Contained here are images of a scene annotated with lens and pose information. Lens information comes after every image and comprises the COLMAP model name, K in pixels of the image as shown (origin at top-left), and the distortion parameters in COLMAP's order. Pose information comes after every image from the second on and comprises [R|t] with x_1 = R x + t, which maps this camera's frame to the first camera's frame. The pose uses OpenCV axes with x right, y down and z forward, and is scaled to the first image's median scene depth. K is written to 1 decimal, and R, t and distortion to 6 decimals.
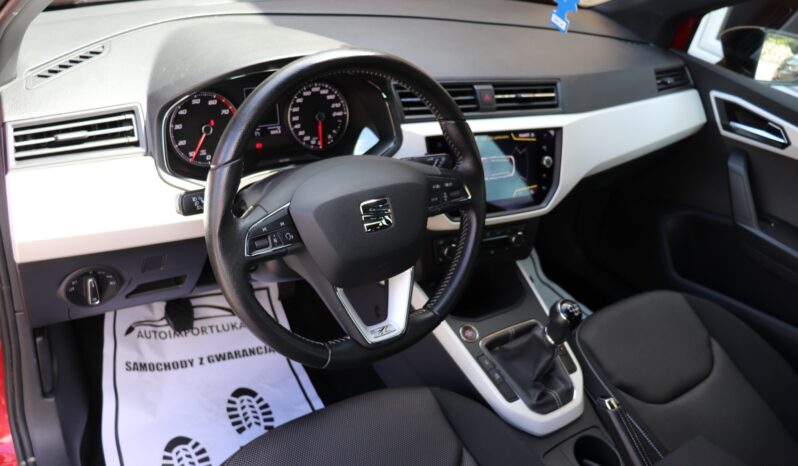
lens RADIAL K [[659.6, 0, 397.6], [0, 659.6, 234.1], [0, 0, 1]] dist [-0.134077, 0.010927]
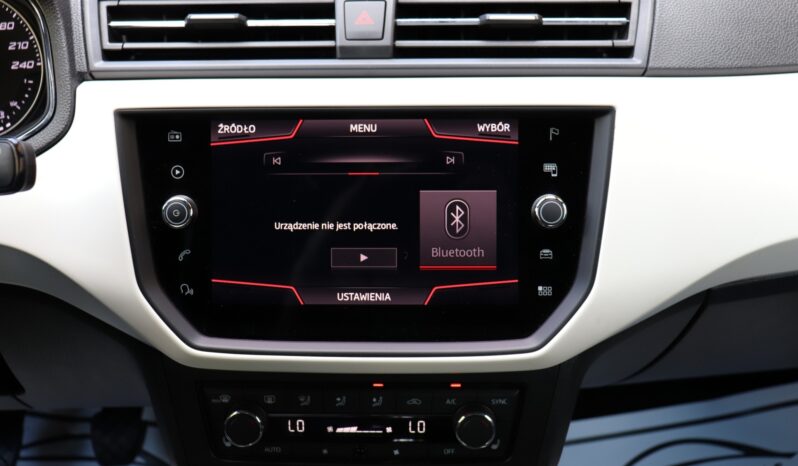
lens RADIAL K [[848.7, 0, 397.0], [0, 848.7, 229.1], [0, 0, 1]] dist [-0.067691, 0.000000]
pose [[0.853025, 0.072031, -0.516875, 0.424034], [-0.140142, 0.985667, -0.093922, -0.056266], [0.502701, 0.152553, 0.850893, 0.663299]]
